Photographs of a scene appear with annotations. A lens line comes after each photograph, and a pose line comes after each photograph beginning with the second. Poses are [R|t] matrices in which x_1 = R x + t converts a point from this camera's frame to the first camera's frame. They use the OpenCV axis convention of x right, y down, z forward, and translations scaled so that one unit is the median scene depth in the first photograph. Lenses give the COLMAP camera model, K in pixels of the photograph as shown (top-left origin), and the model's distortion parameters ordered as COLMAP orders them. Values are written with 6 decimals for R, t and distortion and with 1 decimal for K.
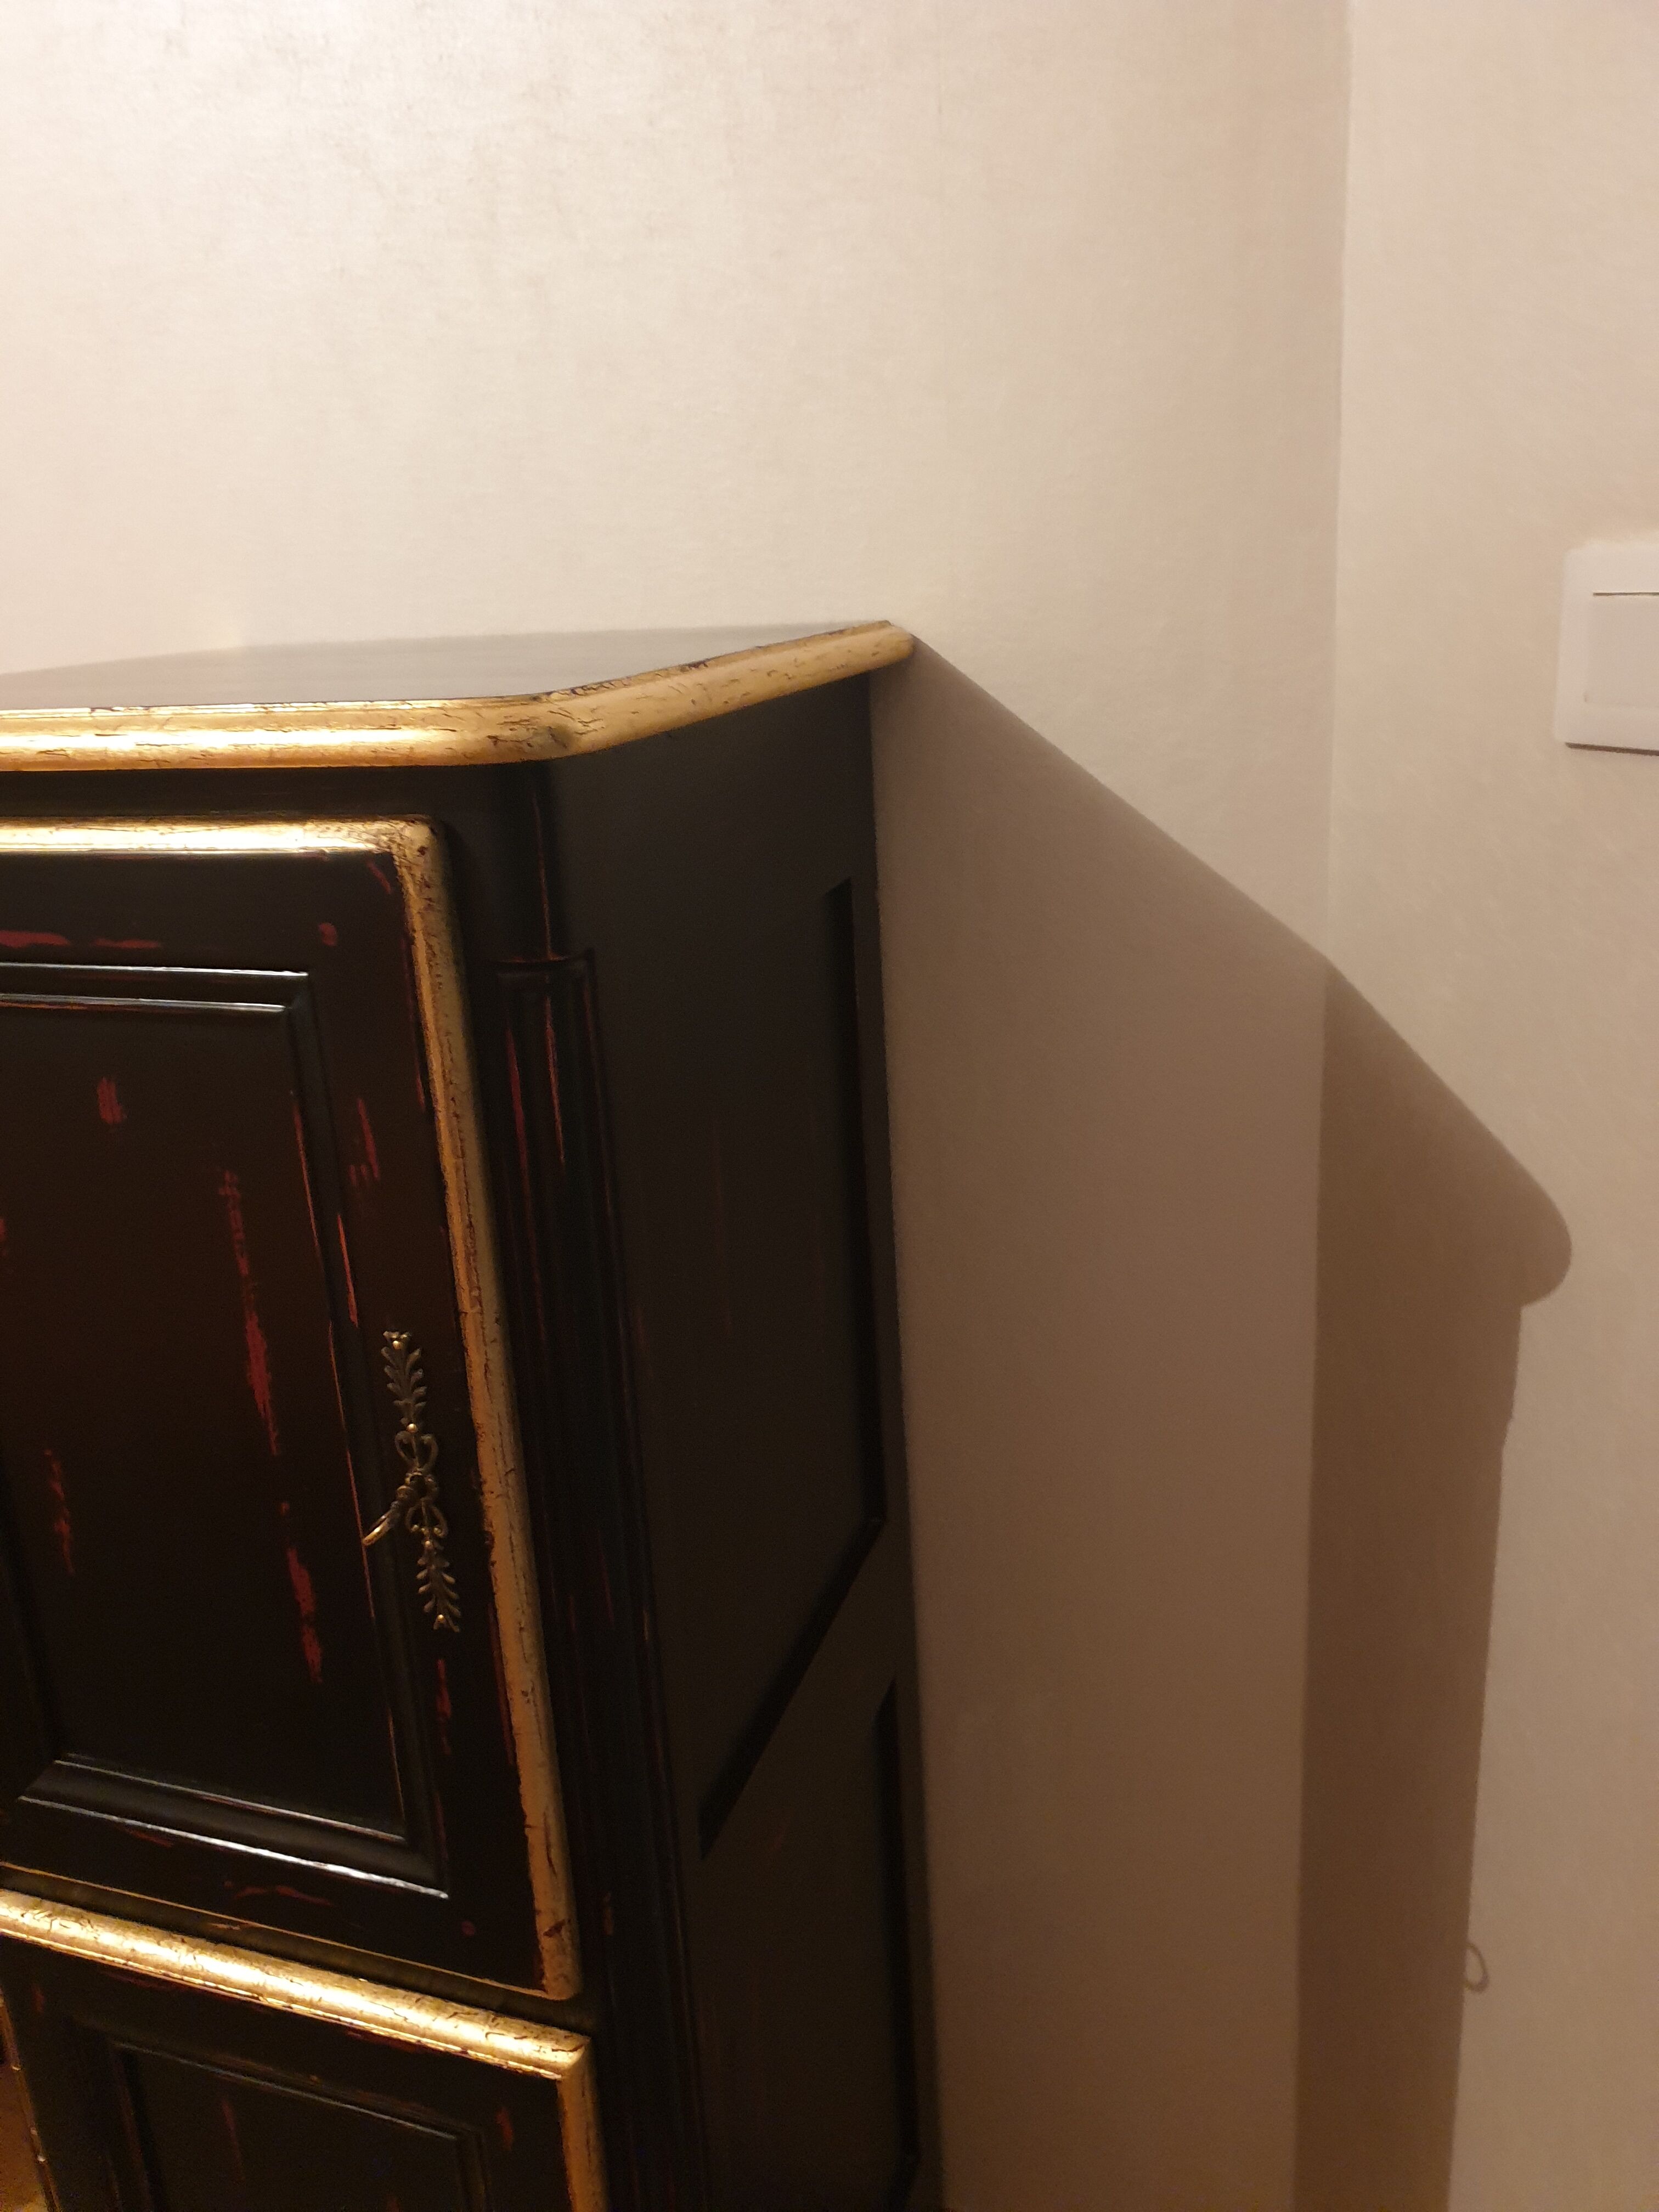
lens RADIAL K [[1714.2, 0, 825.6], [0, 1714.2, 1094.3], [0, 0, 1]] dist [0.001796, 0.100913]
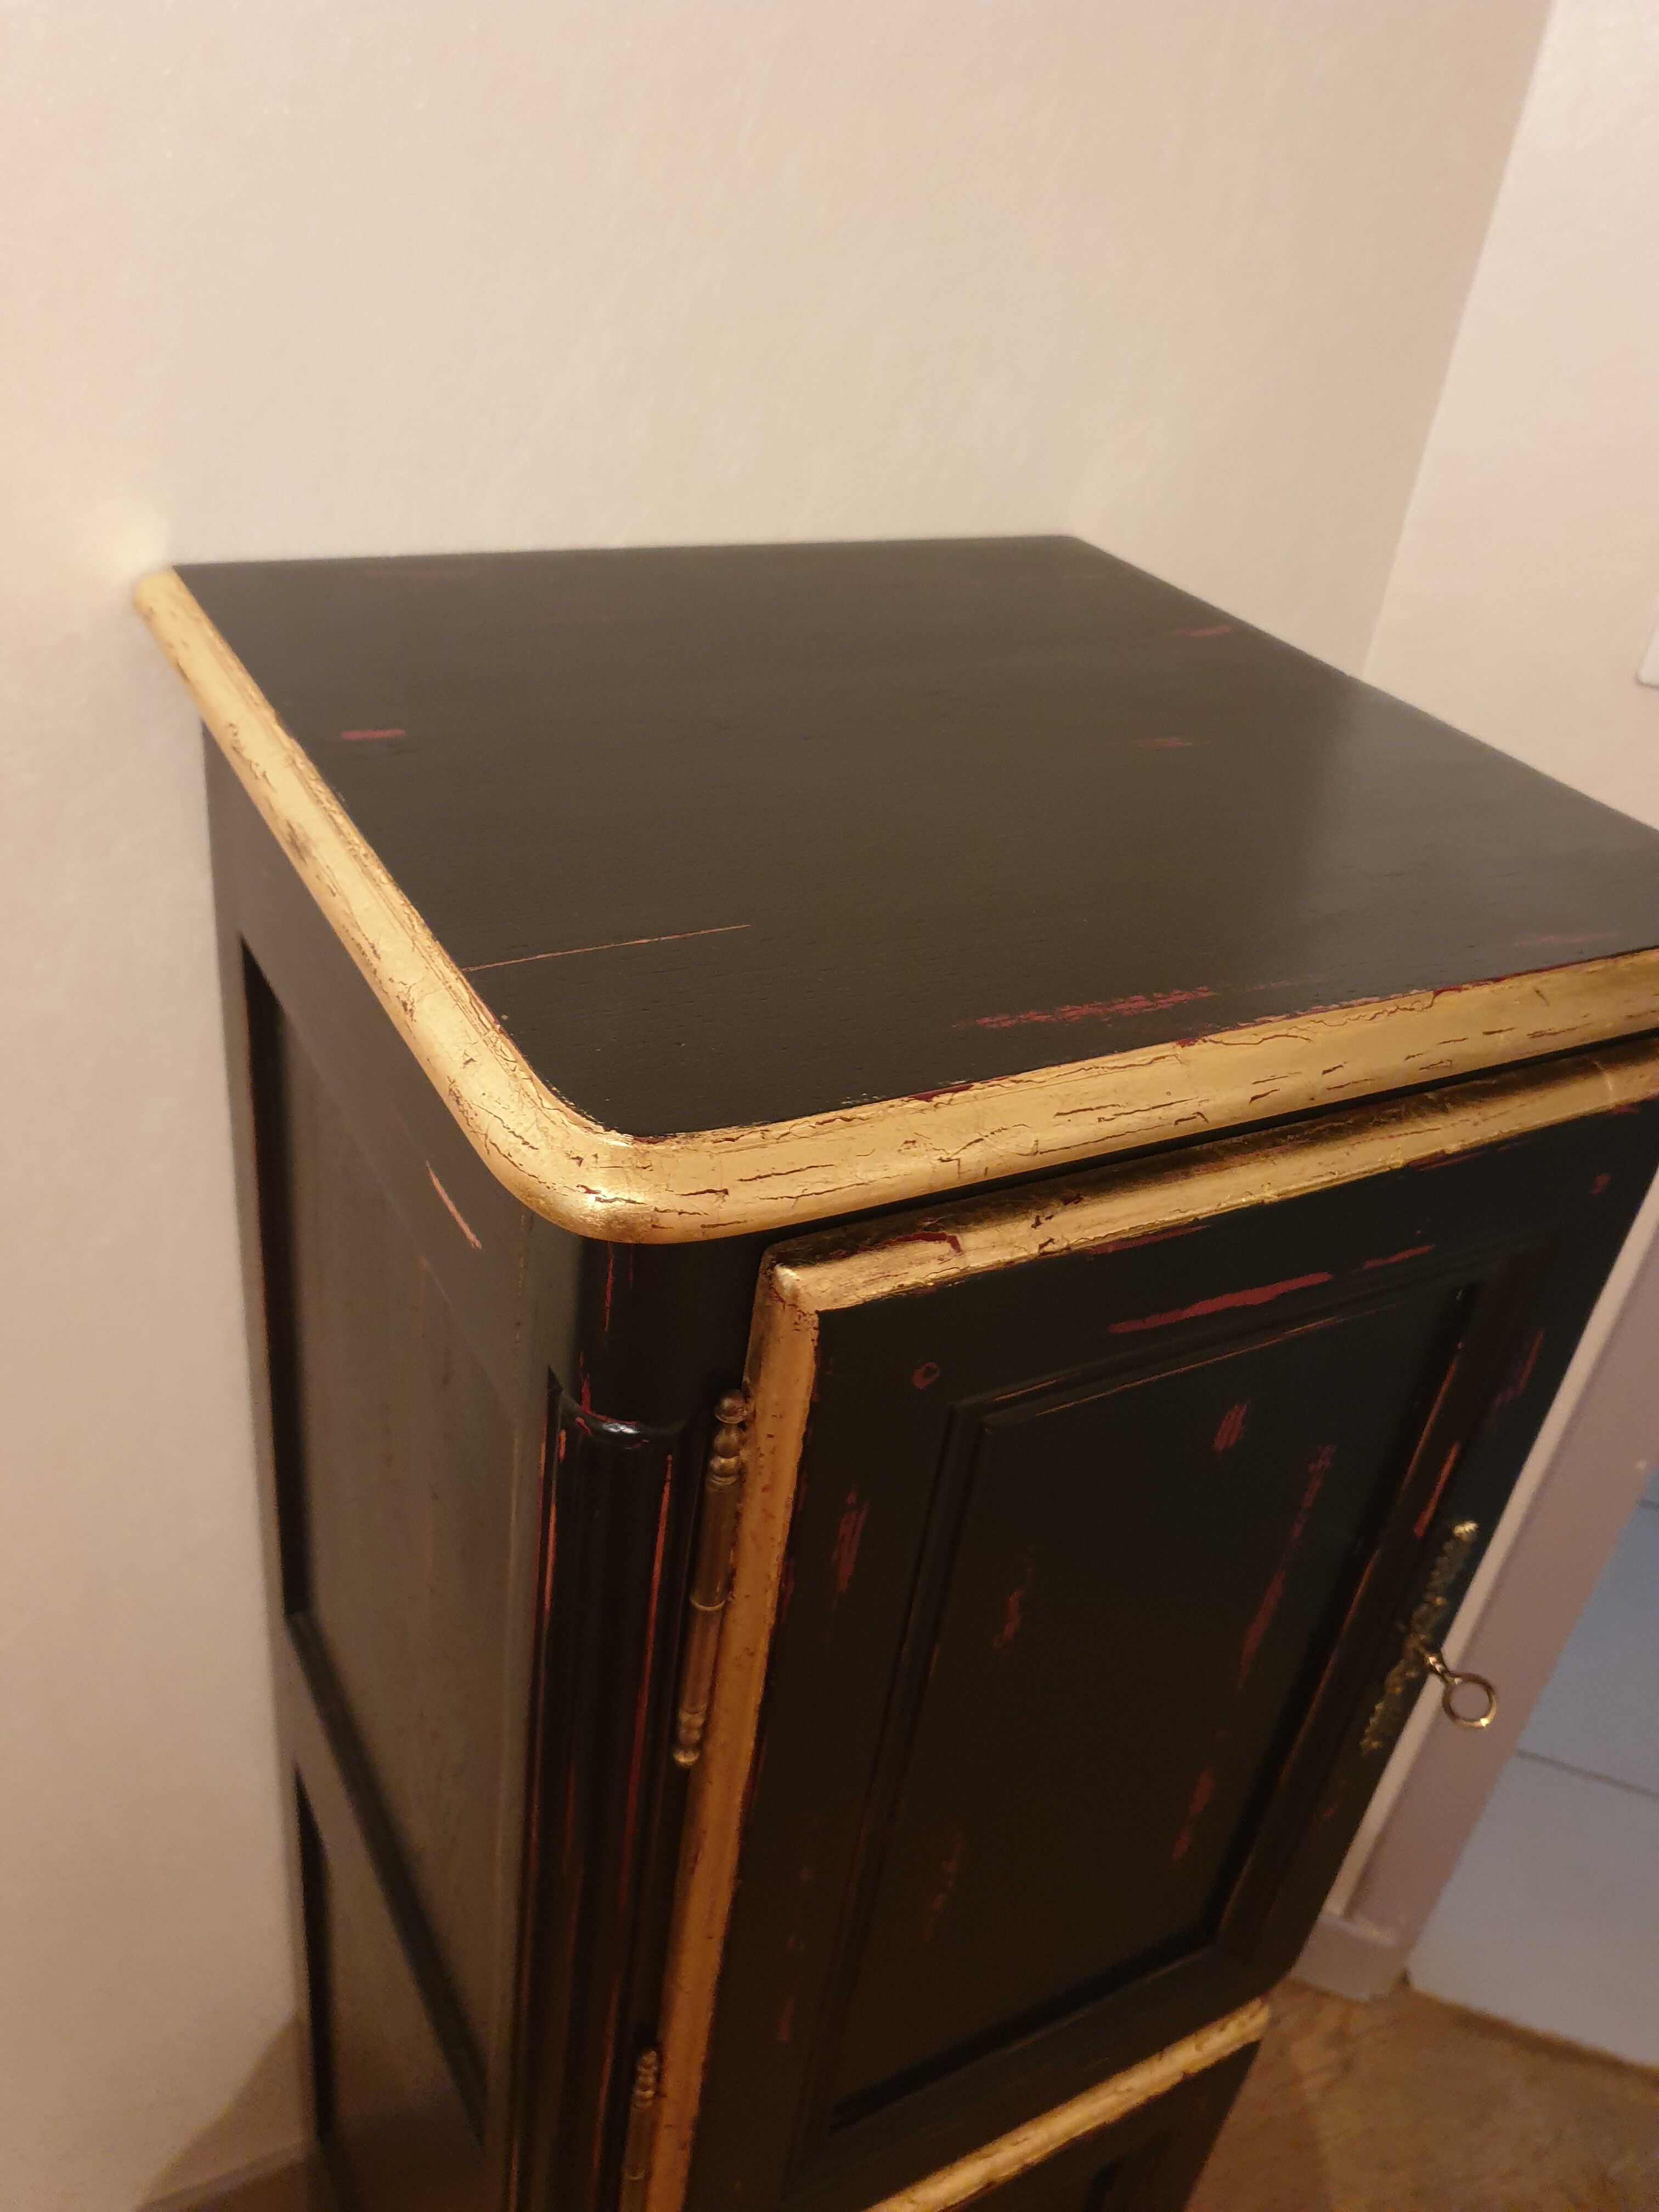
lens RADIAL K [[1747.7, 0, 818.8], [0, 1747.7, 1081.0], [0, 0, 1]] dist [0.008465, 0.007983]
pose [[0.653200, -0.282265, 0.702607, -0.979310], [0.085604, 0.949499, 0.301867, -0.374456], [-0.752331, -0.137034, 0.644375, 0.597071]]
